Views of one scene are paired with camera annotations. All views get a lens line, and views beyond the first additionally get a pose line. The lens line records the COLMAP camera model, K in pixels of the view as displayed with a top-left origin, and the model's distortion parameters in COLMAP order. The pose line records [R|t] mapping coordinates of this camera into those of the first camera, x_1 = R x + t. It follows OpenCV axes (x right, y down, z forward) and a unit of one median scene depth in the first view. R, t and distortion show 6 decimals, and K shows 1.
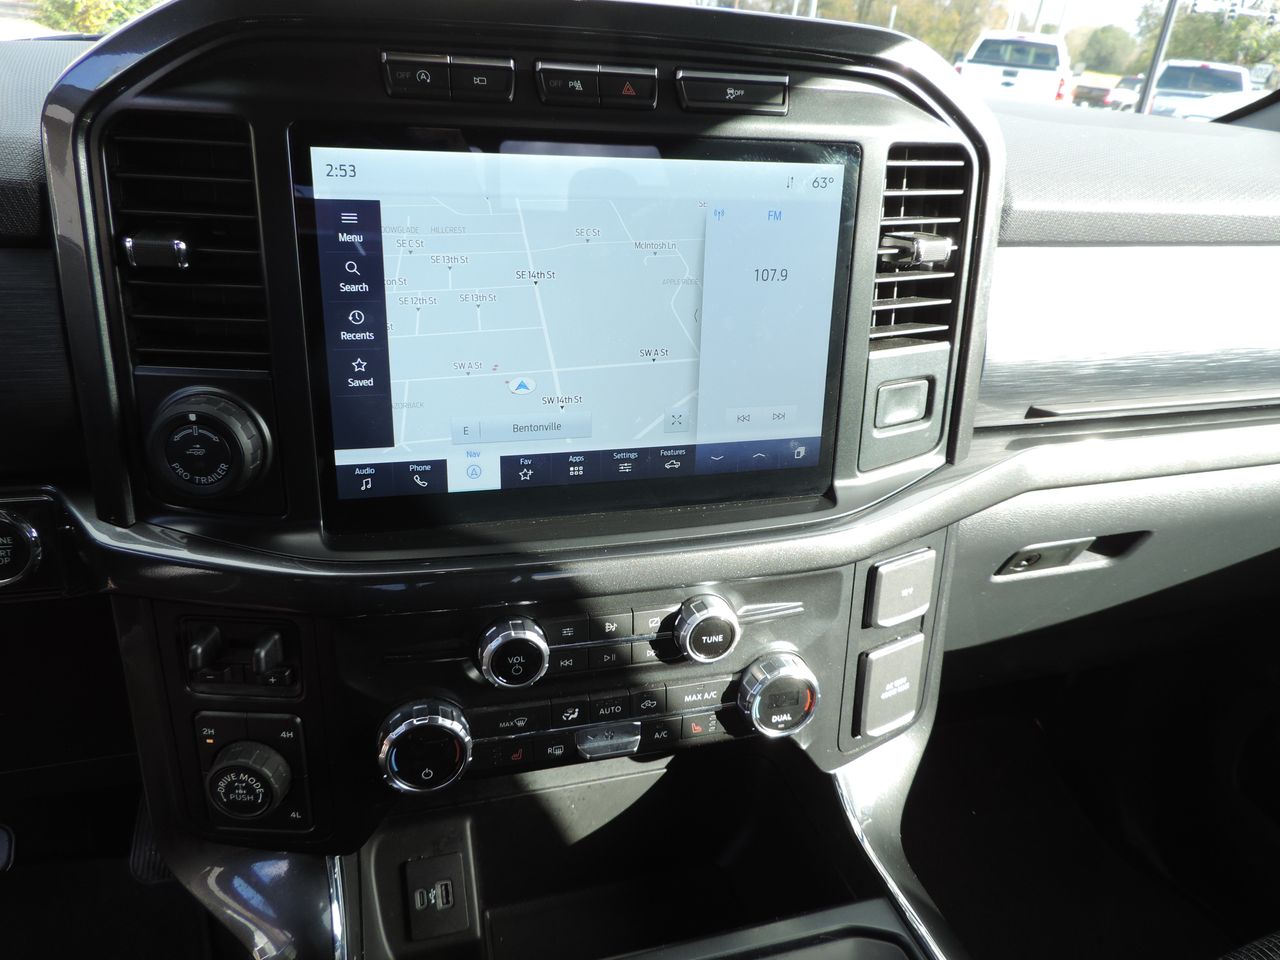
lens RADIAL K [[921.3, 0, 602.5], [0, 921.3, 485.3], [0, 0, 1]] dist [-0.006002, 0.000866]
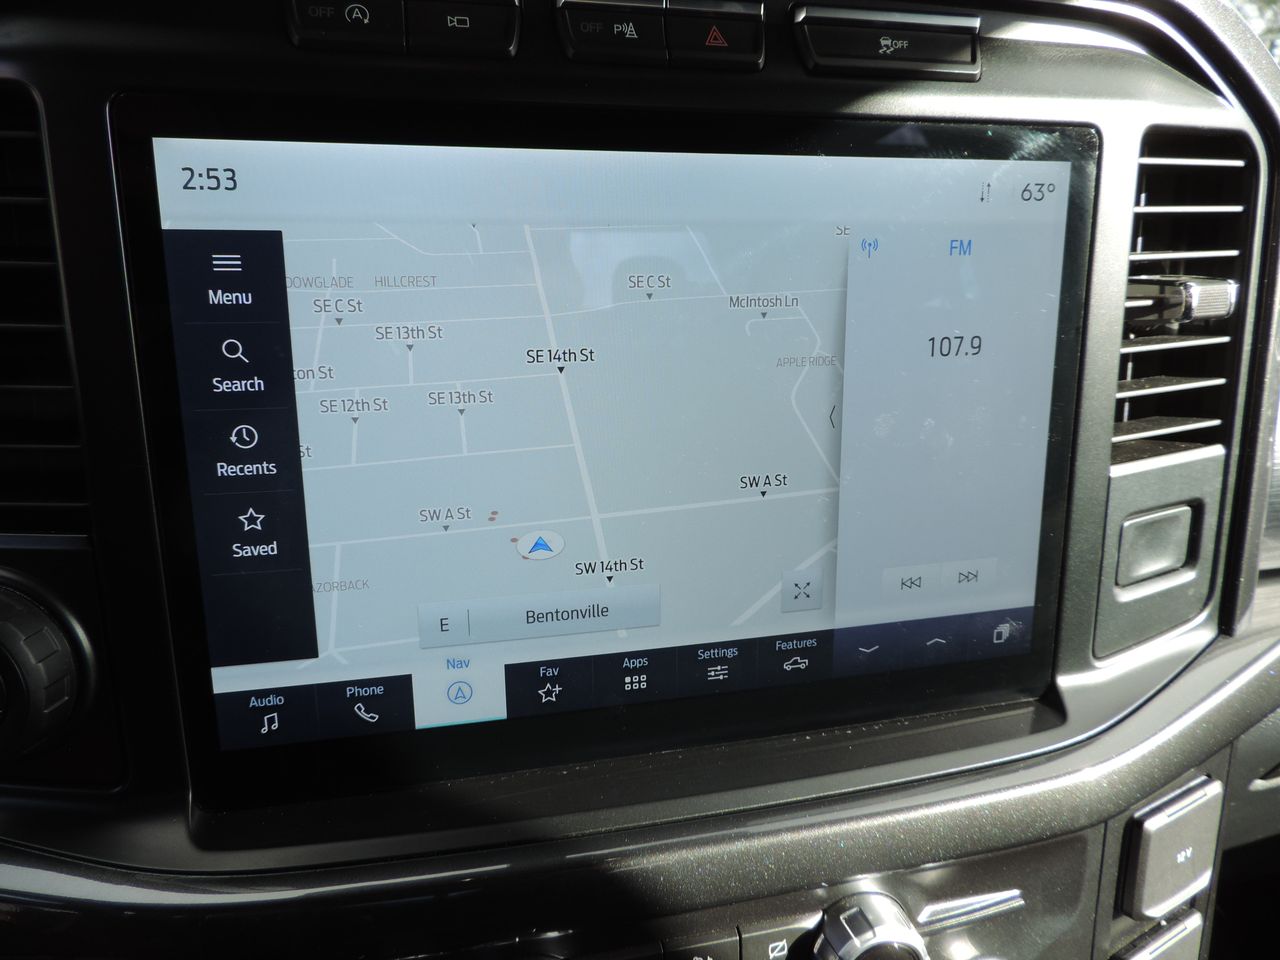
lens RADIAL K [[898.8, 0, 589.4], [0, 898.8, 480.8], [0, 0, 1]] dist [0.032775, -0.000844]
pose [[0.998031, -0.019879, -0.059484, -0.020292], [0.013740, 0.994701, -0.101891, -0.082790], [0.061194, 0.100873, 0.993016, 0.400279]]
